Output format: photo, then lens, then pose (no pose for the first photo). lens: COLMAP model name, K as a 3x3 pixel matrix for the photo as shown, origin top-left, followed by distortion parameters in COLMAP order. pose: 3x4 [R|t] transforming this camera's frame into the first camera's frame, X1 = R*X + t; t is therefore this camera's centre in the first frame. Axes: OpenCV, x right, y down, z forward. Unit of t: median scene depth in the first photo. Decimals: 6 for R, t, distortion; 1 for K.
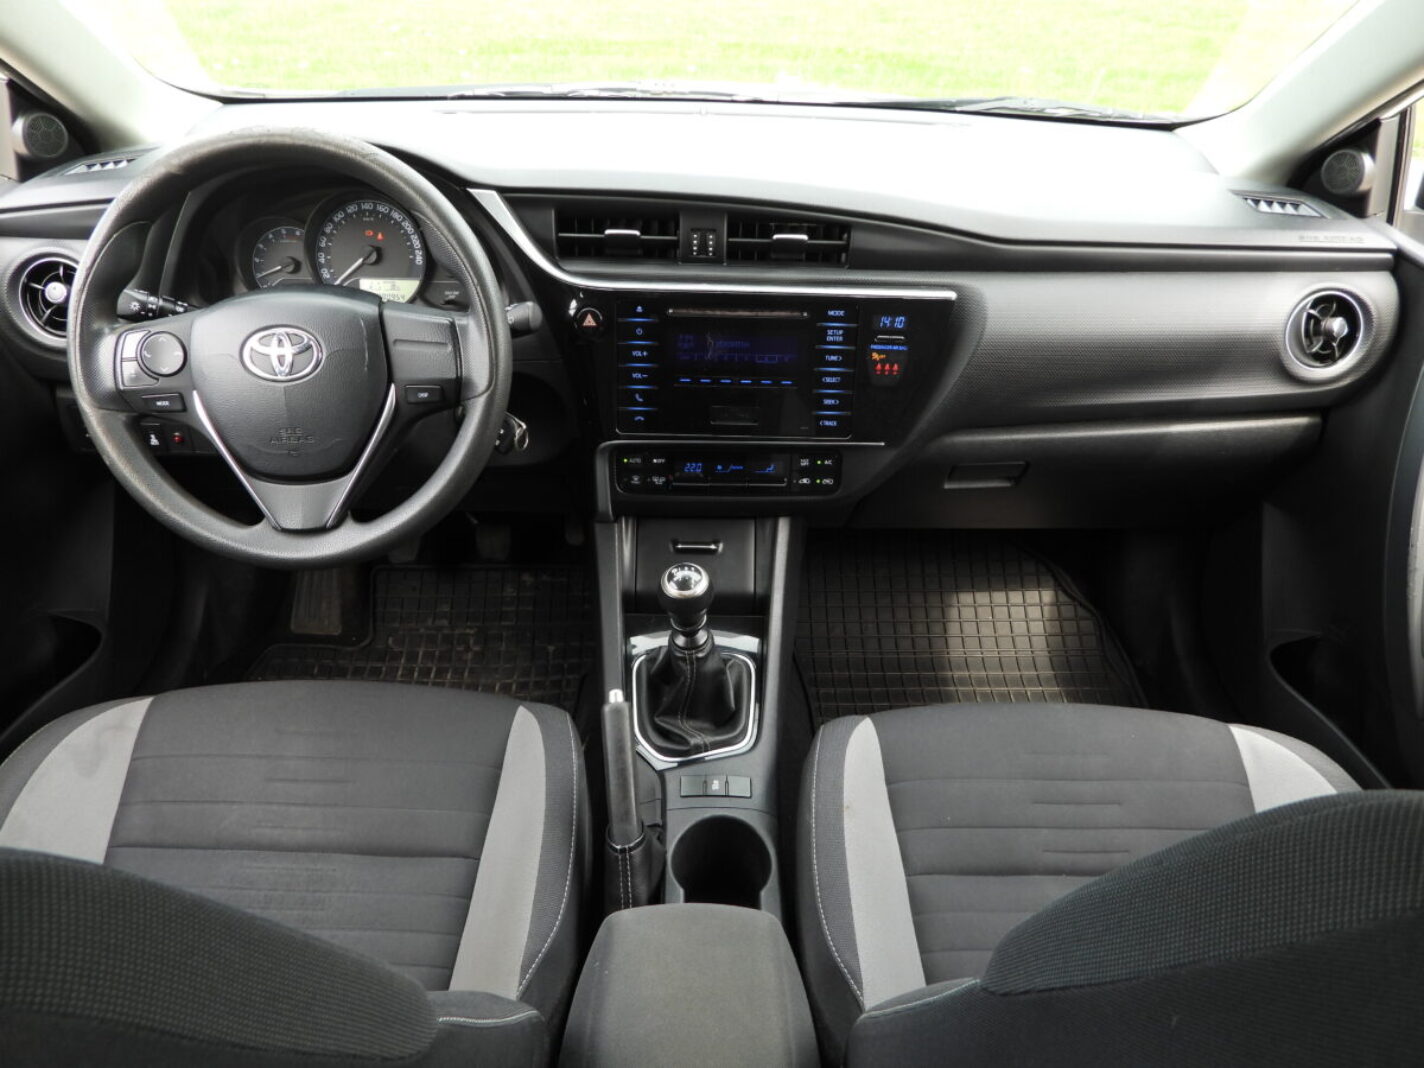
lens RADIAL K [[1016.2, 0, 712.0], [0, 1016.2, 534.0], [0, 0, 1]] dist [-0.013075, 0.003014]
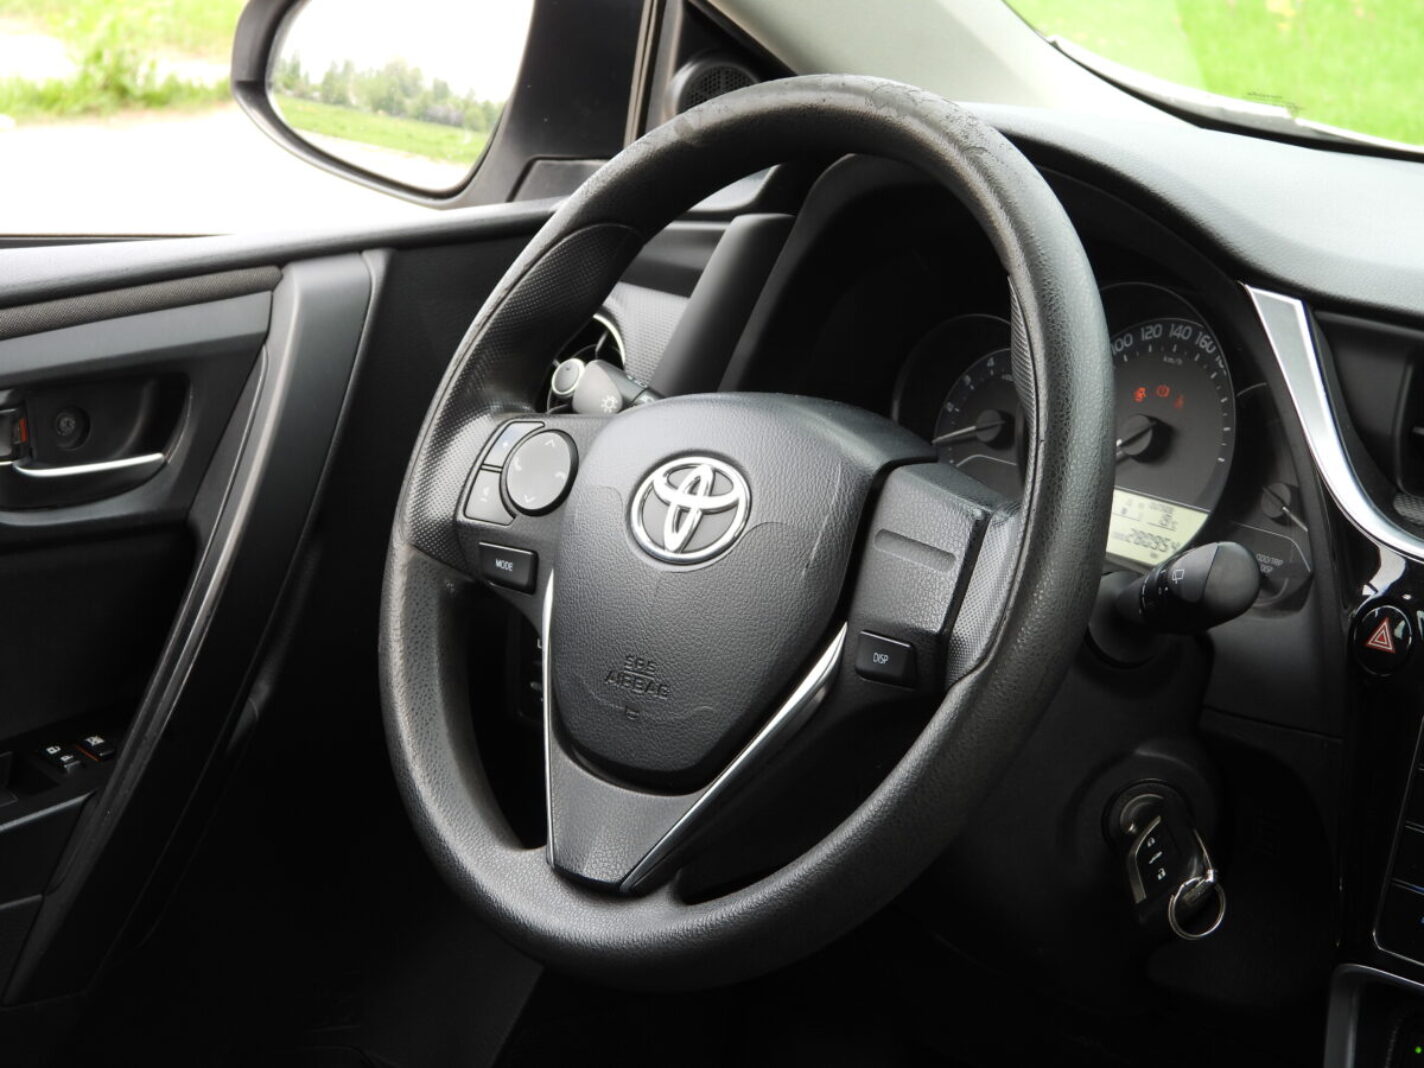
lens RADIAL K [[3638.7, 0, 712.0], [0, 3638.7, 534.0], [0, 0, 1]] dist [-0.081964, 0.256400]
pose [[0.656493, 0.178199, -0.732981, 0.701692], [-0.432226, 0.885228, -0.171909, 0.100628], [0.618221, 0.429671, 0.658168, -0.080738]]
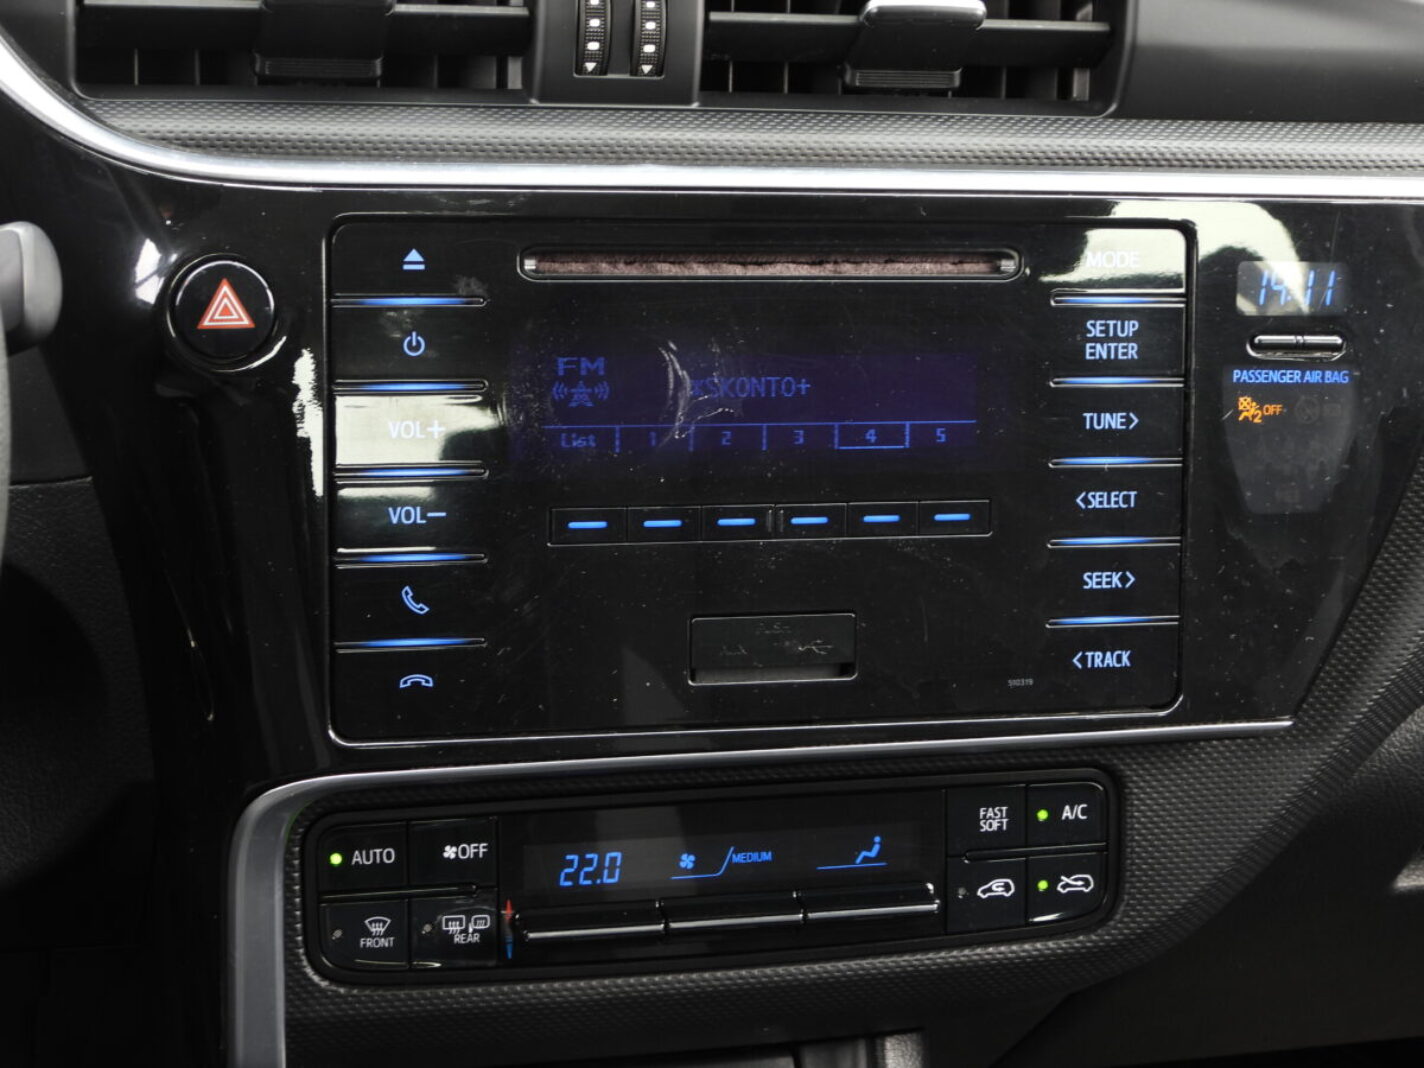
lens RADIAL K [[2912.6, 0, 712.0], [0, 2912.6, 534.0], [0, 0, 1]] dist [-0.064898, -0.218785]
pose [[0.969218, -0.045846, 0.241899, -0.178466], [0.098405, 0.972754, -0.209920, 0.012167], [-0.225684, 0.227263, 0.947322, 0.281811]]
